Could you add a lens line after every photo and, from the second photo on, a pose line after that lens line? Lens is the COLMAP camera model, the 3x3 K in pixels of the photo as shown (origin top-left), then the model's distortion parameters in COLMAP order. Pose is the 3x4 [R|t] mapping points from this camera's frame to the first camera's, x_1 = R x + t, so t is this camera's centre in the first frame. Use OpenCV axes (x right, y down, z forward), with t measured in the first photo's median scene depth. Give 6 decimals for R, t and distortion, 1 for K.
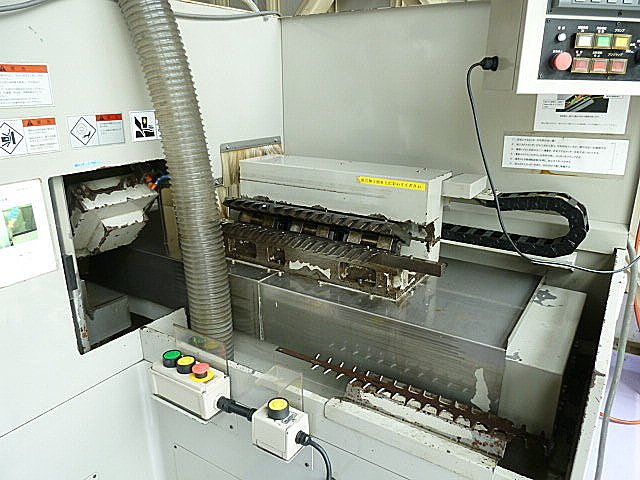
lens RADIAL K [[482.6, 0, 323.4], [0, 482.6, 239.8], [0, 0, 1]] dist [-0.028930, 0.002489]
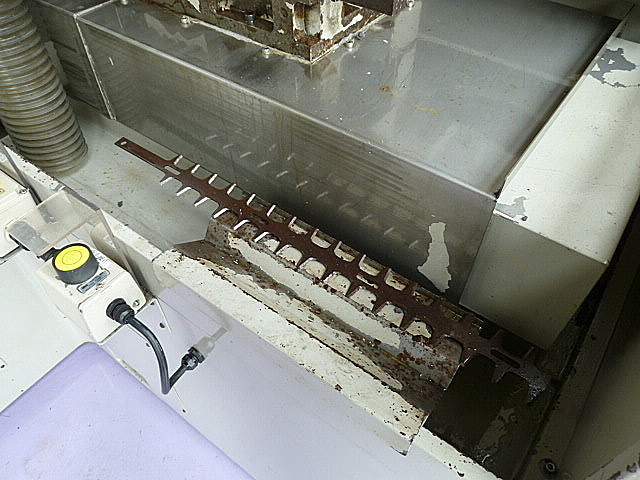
lens RADIAL K [[482.6, 0, 324.9], [0, 482.6, 245.5], [0, 0, 1]] dist [-0.028930, 0.002489]
pose [[0.997821, 0.048934, -0.044259, 0.185331], [-0.019269, 0.857664, 0.513850, 0.029465], [0.063104, -0.511877, 0.856738, 0.445301]]
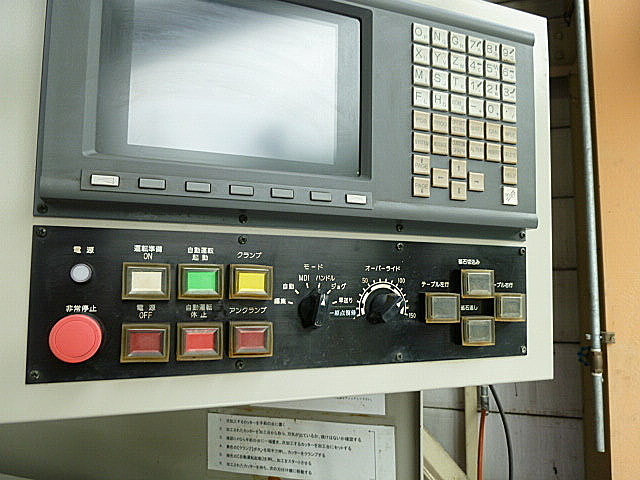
lens RADIAL K [[482.6, 0, 324.3], [0, 482.6, 242.0], [0, 0, 1]] dist [-0.028930, 0.002489]
pose [[0.967595, 0.024401, 0.251326, 0.386413], [0.074479, 0.923460, -0.376396, -0.190965], [-0.241274, 0.382917, 0.891718, 0.399122]]
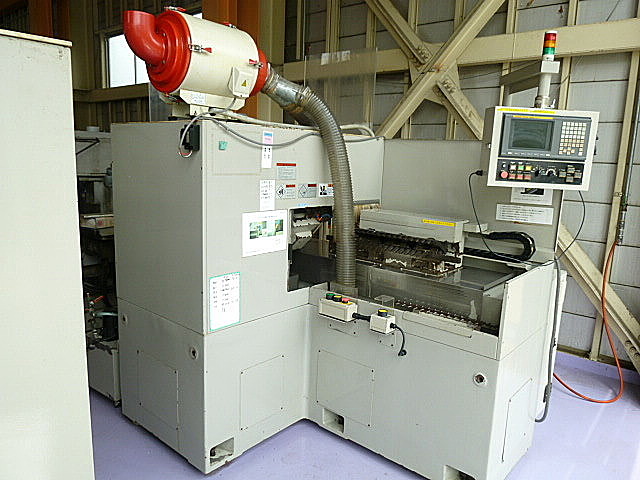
lens RADIAL K [[482.6, 0, 324.8], [0, 482.6, 239.6], [0, 0, 1]] dist [-0.028930, 0.002489]
pose [[0.991304, 0.063497, -0.115259, -0.102661], [-0.079338, 0.987178, -0.138508, 0.282919], [0.104987, 0.146448, 0.983631, -1.100880]]
